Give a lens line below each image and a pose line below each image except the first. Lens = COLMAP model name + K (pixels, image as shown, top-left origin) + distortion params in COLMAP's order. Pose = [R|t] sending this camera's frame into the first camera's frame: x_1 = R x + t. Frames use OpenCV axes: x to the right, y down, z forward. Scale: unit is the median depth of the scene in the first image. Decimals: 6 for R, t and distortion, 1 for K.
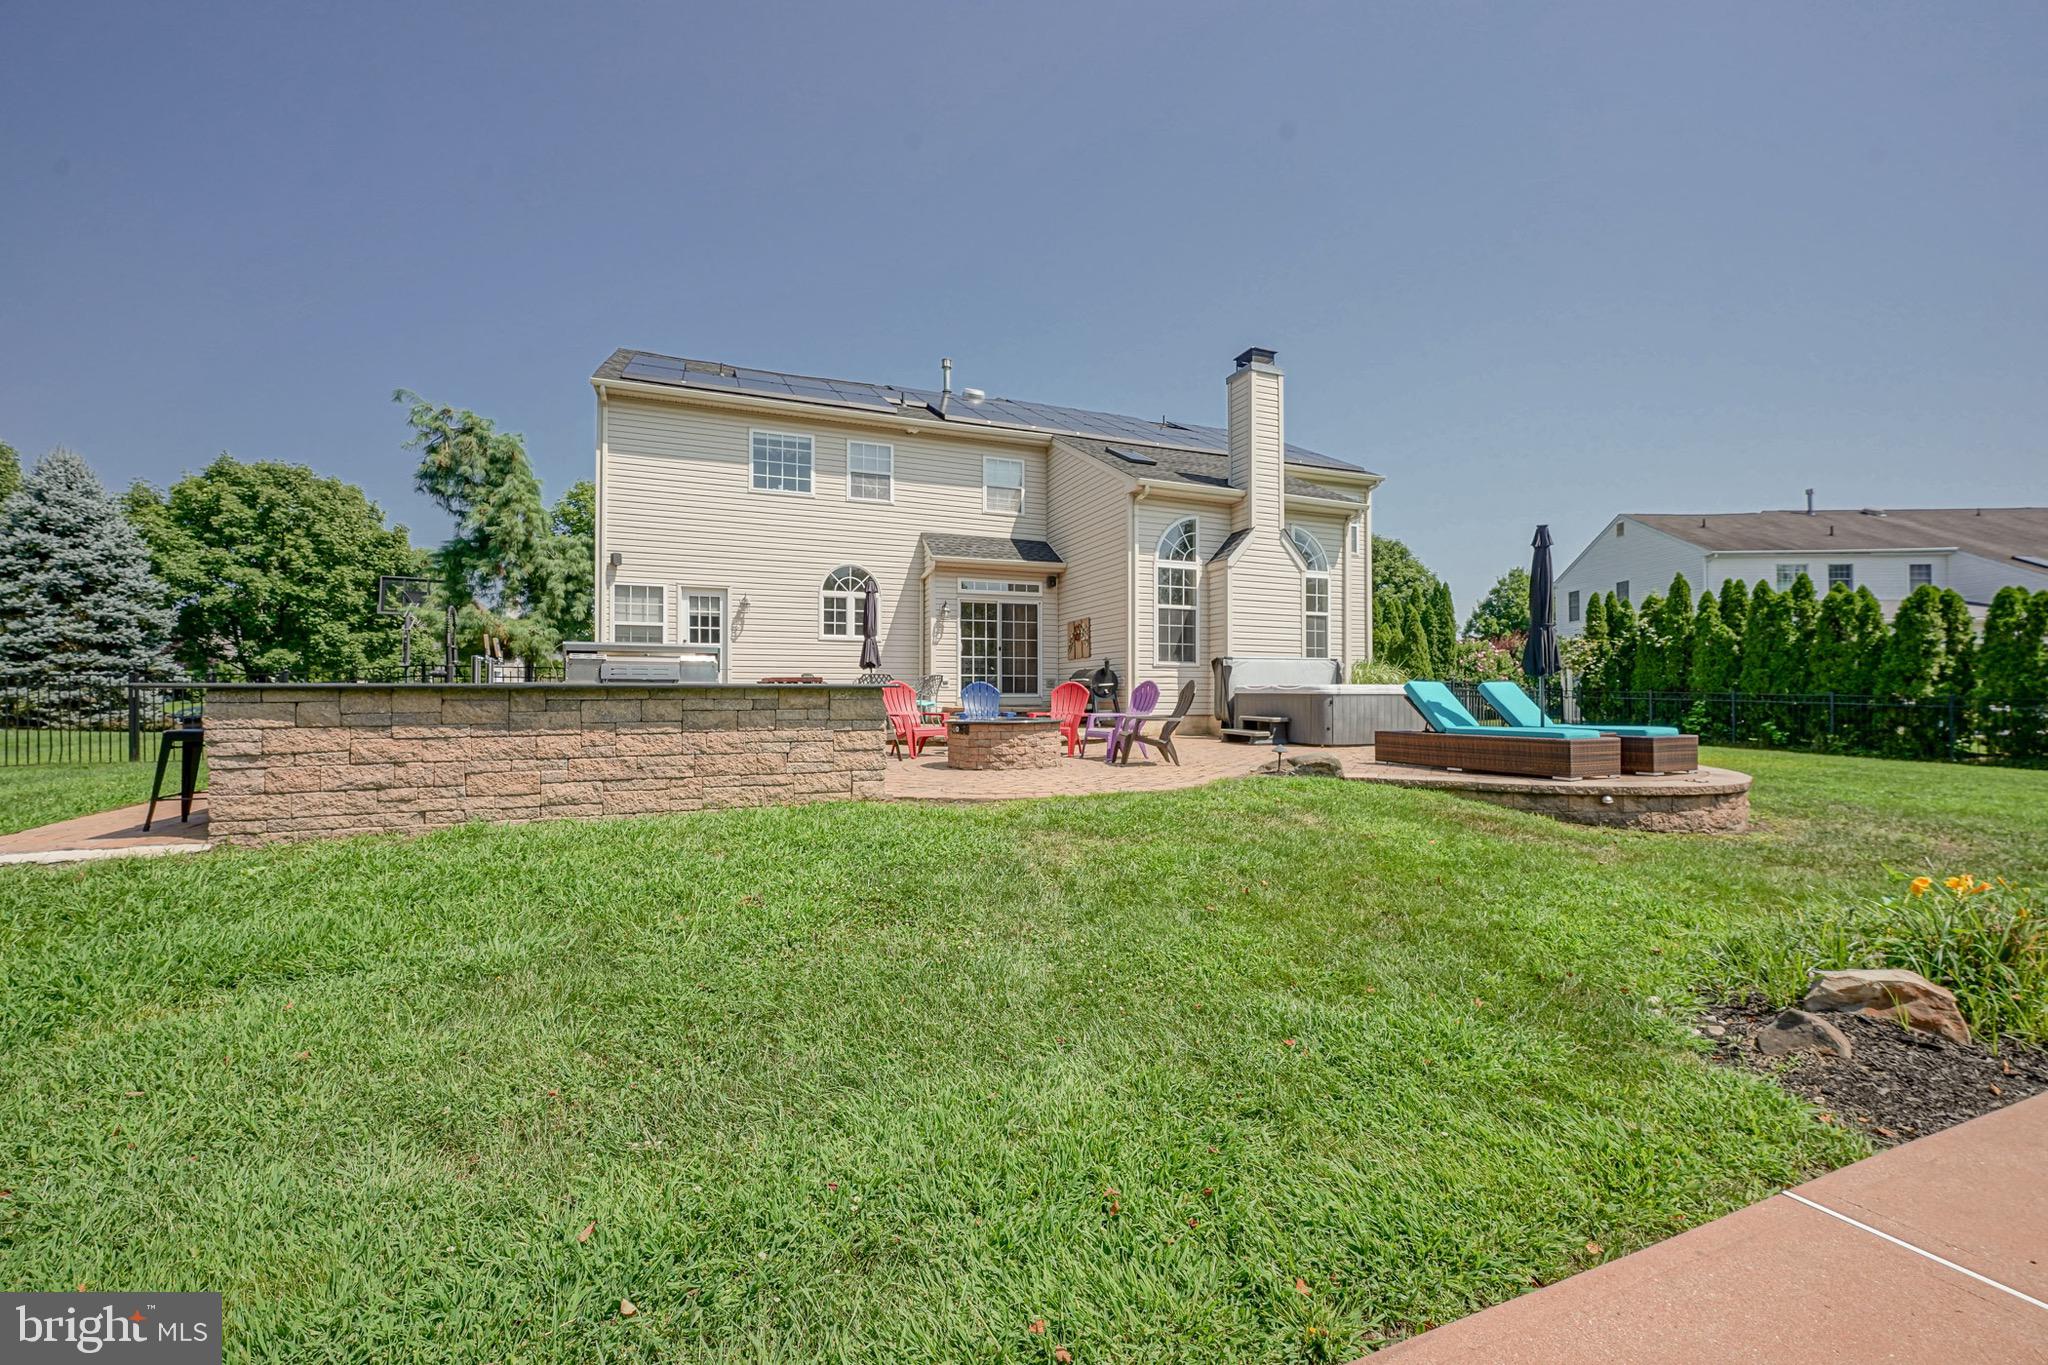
lens RADIAL K [[830.5, 0, 1003.8], [0, 830.5, 687.7], [0, 0, 1]] dist [-0.001254, -0.000351]
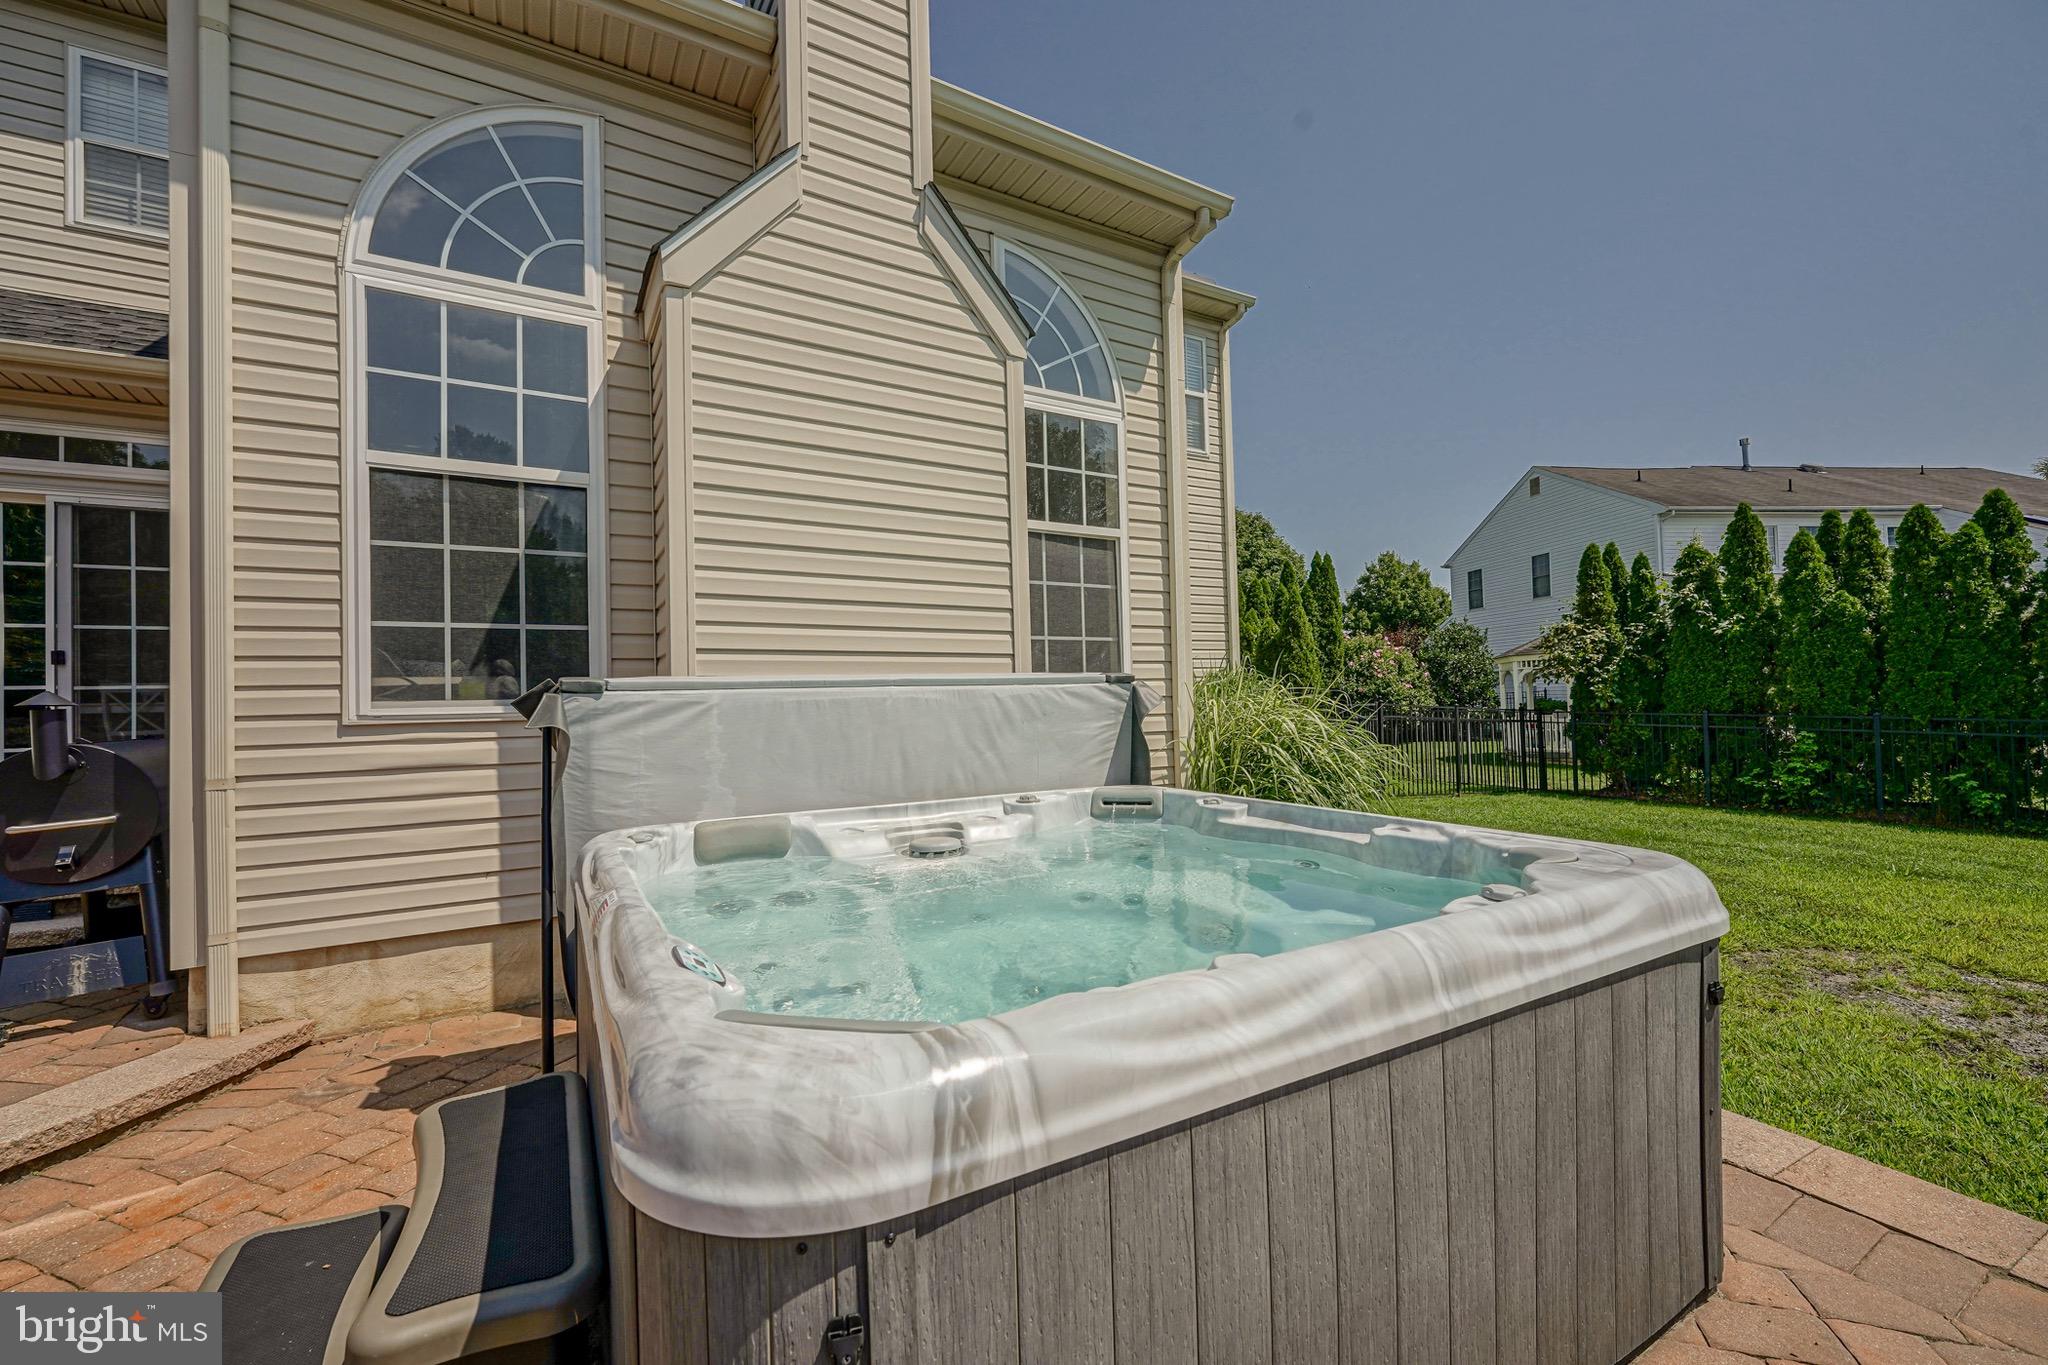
lens RADIAL K [[830.5, 0, 1037.4], [0, 830.5, 689.3], [0, 0, 1]] dist [-0.001254, -0.000351]
pose [[0.981770, -0.024374, 0.188503, 0.230791], [0.025402, 0.999673, -0.003037, -0.021846], [-0.188367, 0.007770, 0.982068, 0.536034]]
